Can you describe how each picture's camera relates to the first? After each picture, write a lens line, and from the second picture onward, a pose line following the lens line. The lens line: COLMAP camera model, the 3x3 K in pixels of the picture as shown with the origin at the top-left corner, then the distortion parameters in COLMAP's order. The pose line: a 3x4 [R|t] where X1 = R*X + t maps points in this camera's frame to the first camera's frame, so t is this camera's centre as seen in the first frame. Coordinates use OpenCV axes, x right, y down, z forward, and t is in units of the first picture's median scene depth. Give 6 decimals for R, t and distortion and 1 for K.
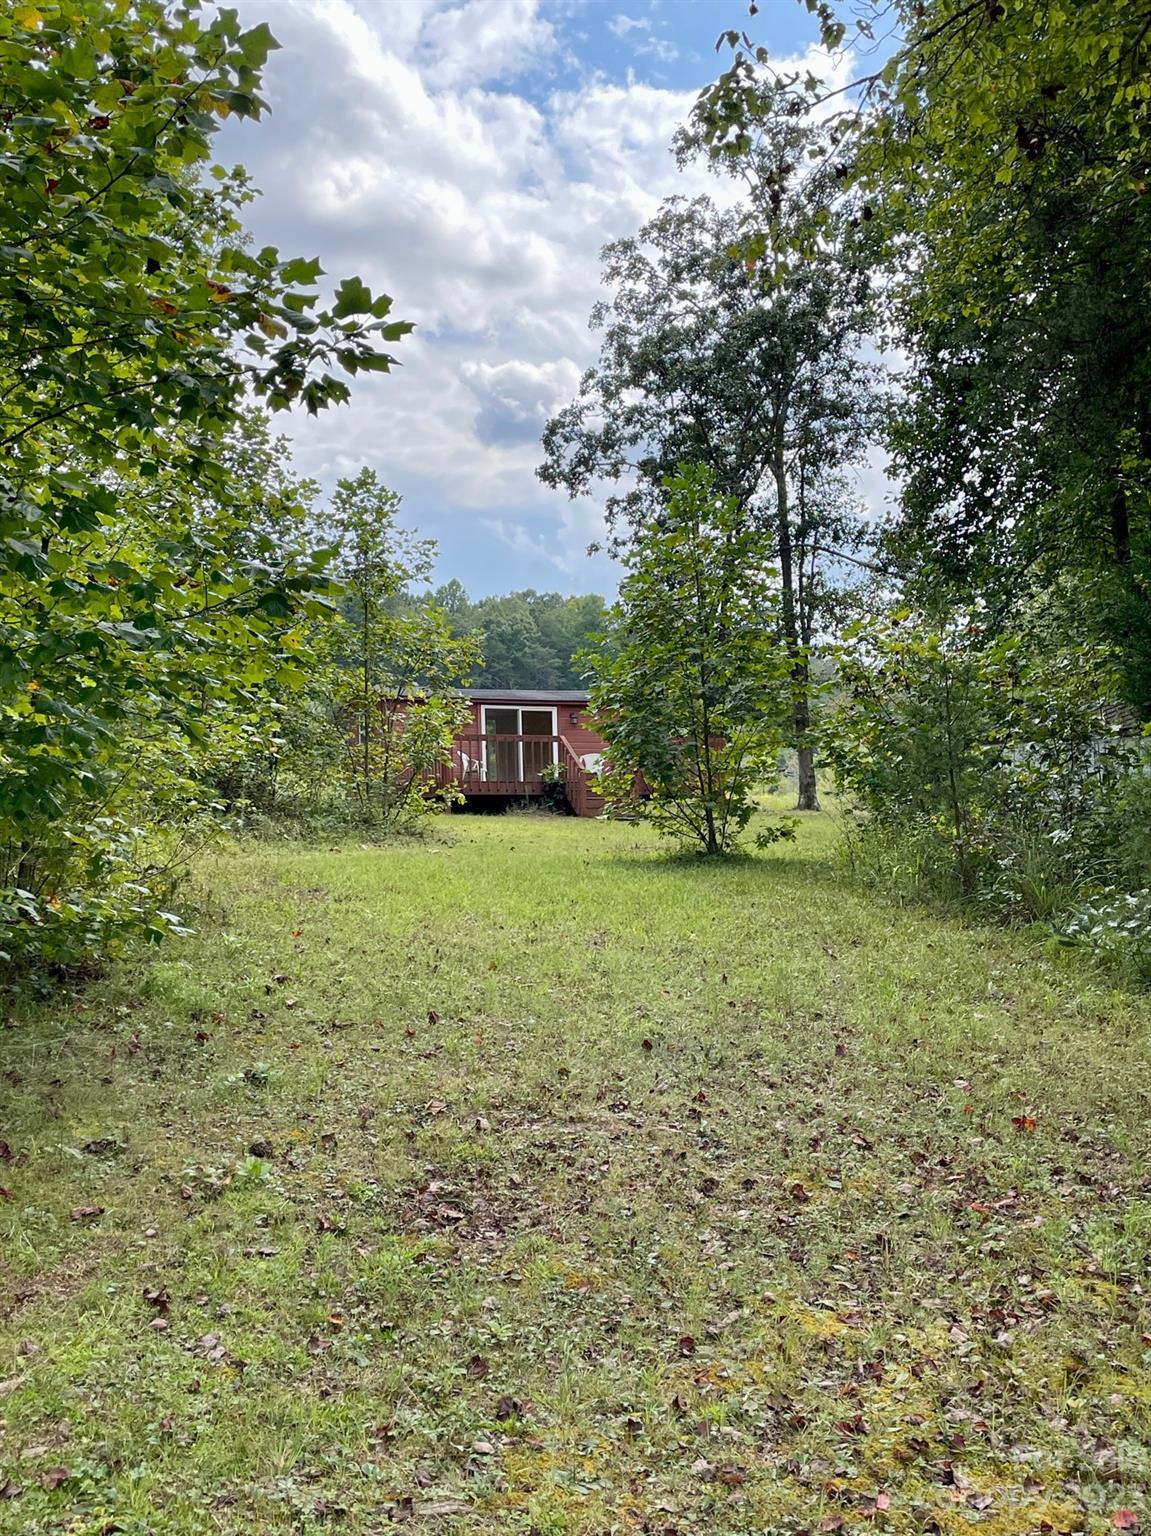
lens RADIAL K [[1471.1, 0, 572.2], [0, 1471.1, 763.7], [0, 0, 1]] dist [0.005557, 0.000000]
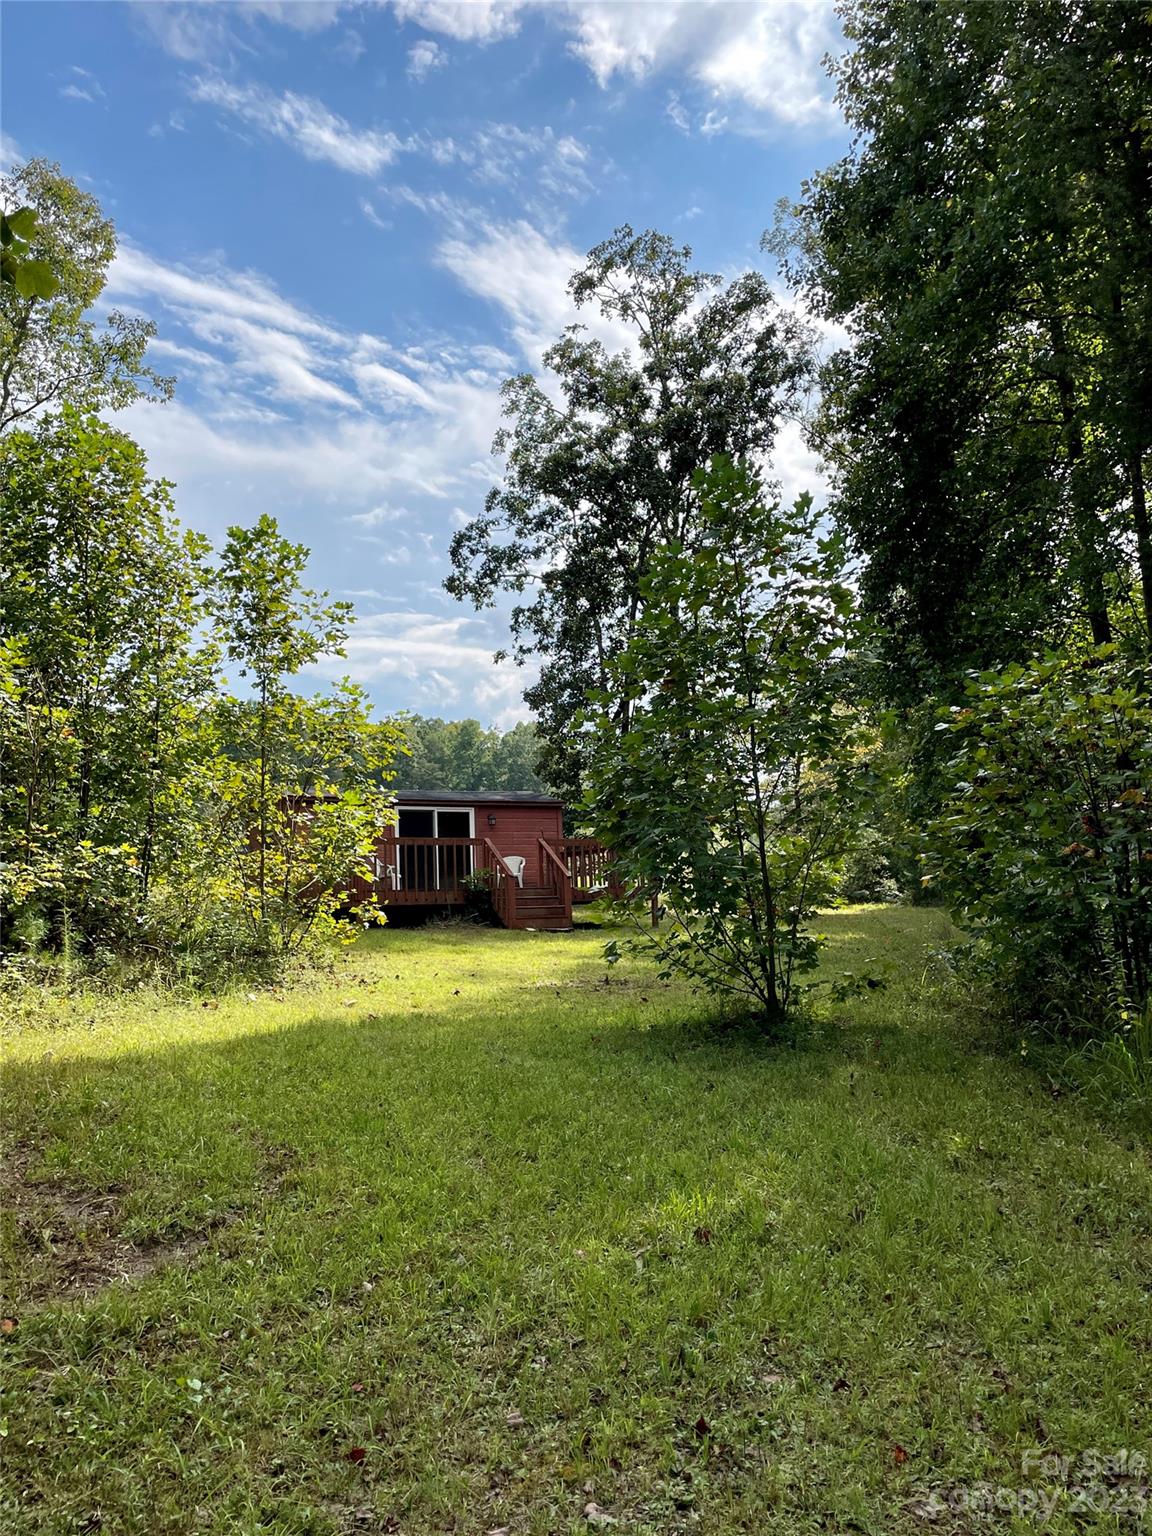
lens RADIAL K [[1189.8, 0, 572.9], [0, 1189.8, 780.8], [0, 0, 1]] dist [0.009757, -0.000723]
pose [[0.994924, -0.001921, 0.100614, -0.018714], [0.008415, 0.997904, -0.064160, -0.004628], [-0.100280, 0.064681, 0.992855, 0.170858]]
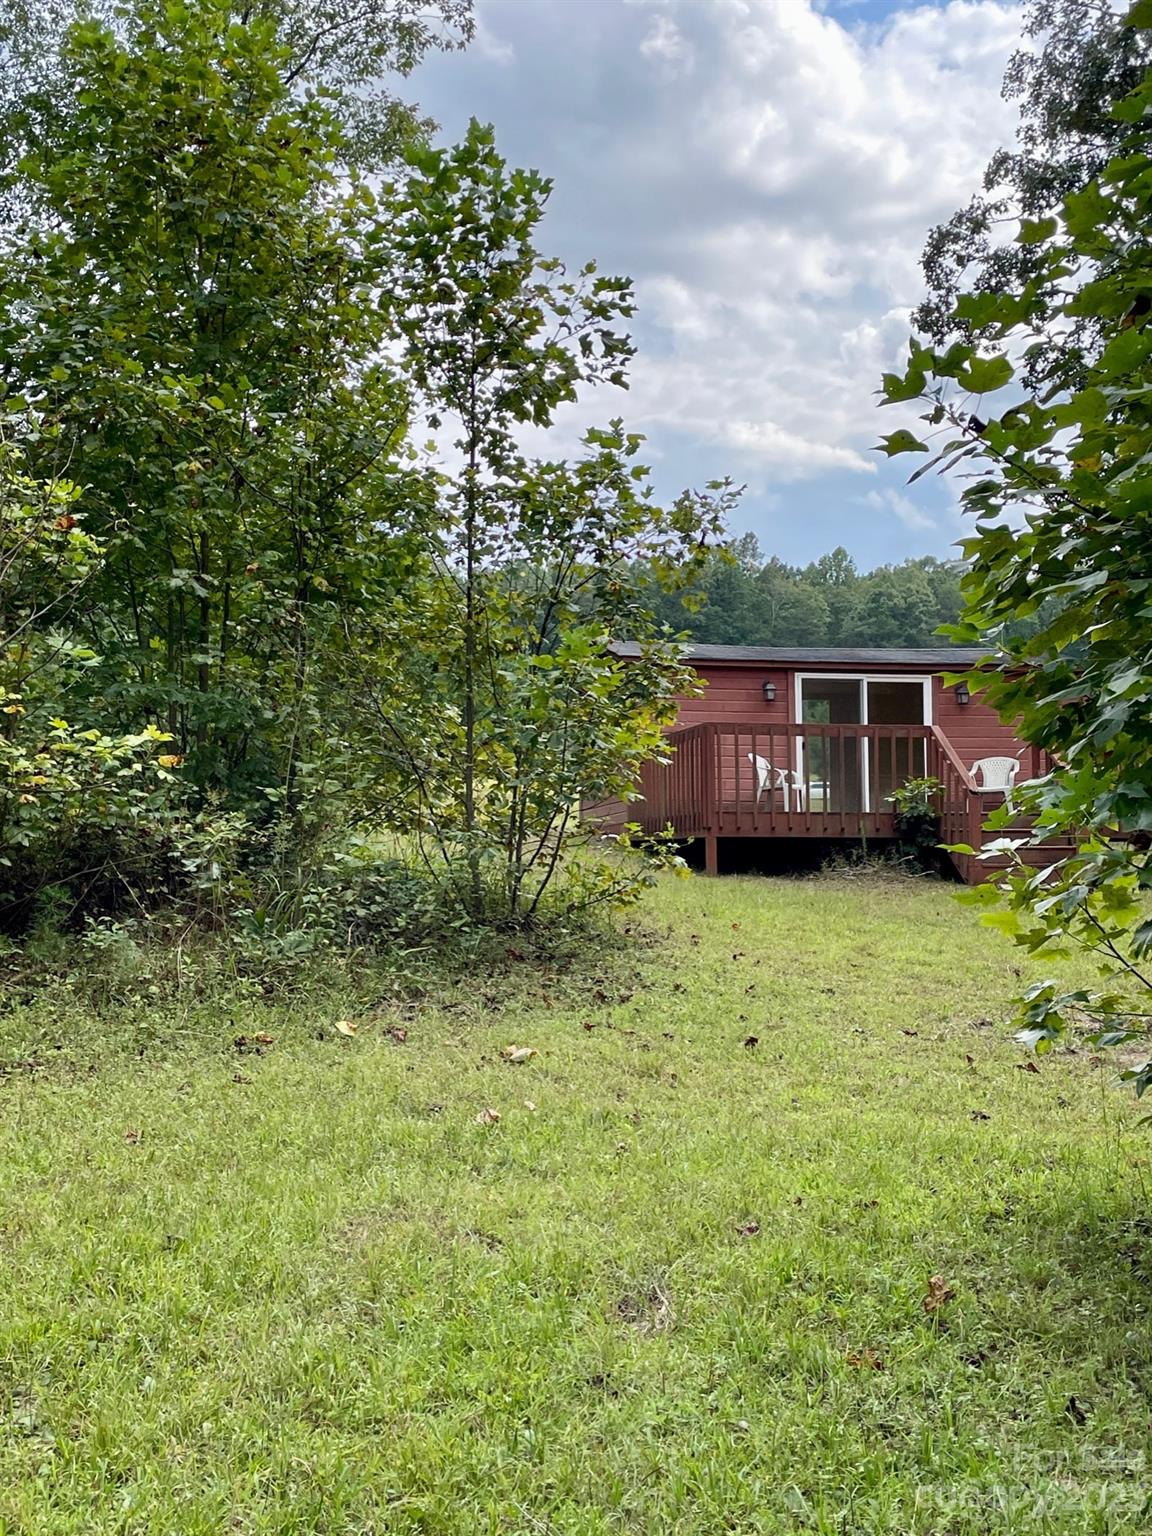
lens RADIAL K [[1642.2, 0, 584.6], [0, 1642.2, 777.6], [0, 0, 1]] dist [0.044598, 0.000000]
pose [[0.972851, 0.009123, -0.231254, 0.005076], [-0.006156, 0.999889, 0.013548, -0.005148], [0.231352, -0.011757, 0.972799, 0.265932]]
